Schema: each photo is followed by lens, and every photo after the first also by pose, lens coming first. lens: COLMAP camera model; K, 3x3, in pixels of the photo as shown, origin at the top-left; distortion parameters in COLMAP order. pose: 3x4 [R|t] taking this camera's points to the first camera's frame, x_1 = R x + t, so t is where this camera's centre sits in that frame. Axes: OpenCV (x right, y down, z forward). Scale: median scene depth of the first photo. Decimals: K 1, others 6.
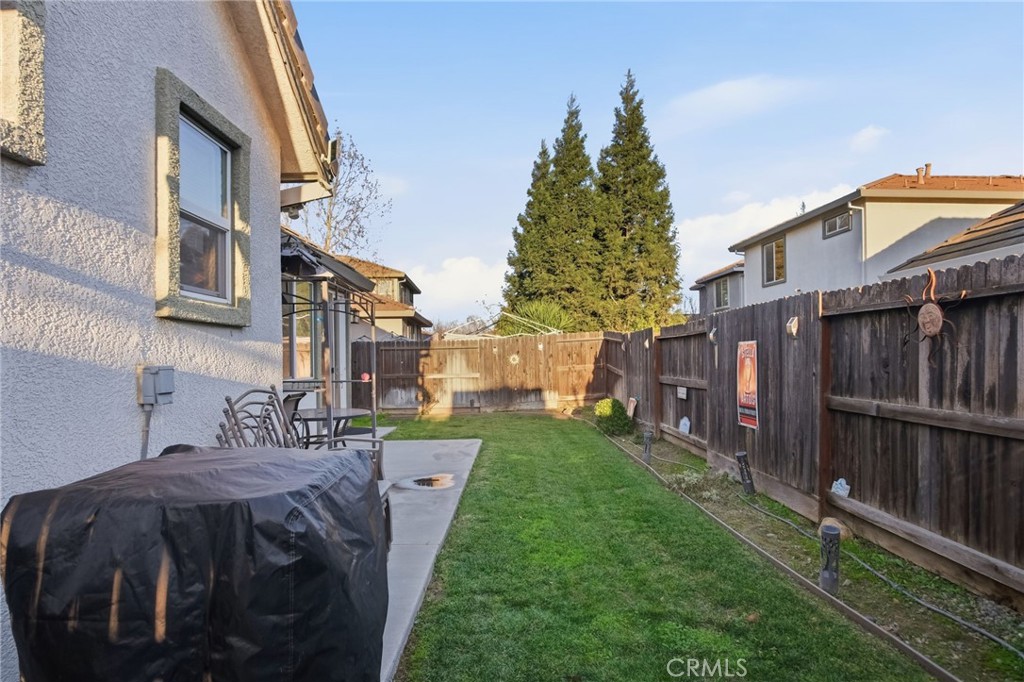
lens RADIAL K [[590.7, 0, 514.9], [0, 590.7, 359.0], [0, 0, 1]] dist [-0.006762, -0.001171]
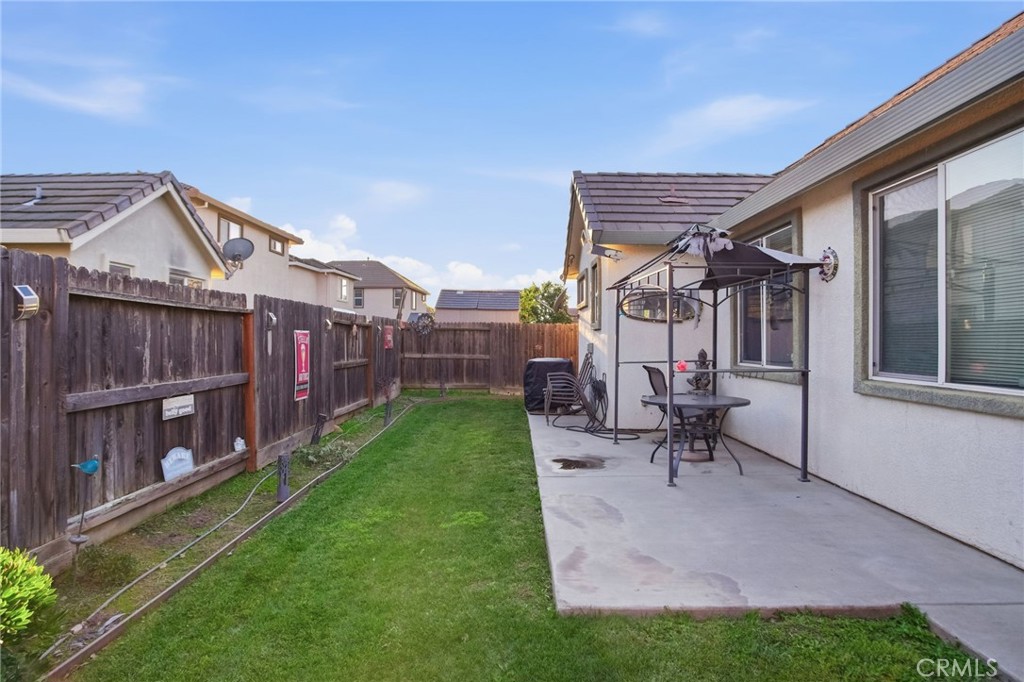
lens RADIAL K [[590.7, 0, 514.9], [0, 590.7, 359.0], [0, 0, 1]] dist [-0.006762, -0.001171]
pose [[-0.999974, 0.007220, -0.000157, -0.054779], [0.007213, 0.999531, 0.029746, -0.003836], [0.000372, 0.029744, -0.999557, 2.171995]]
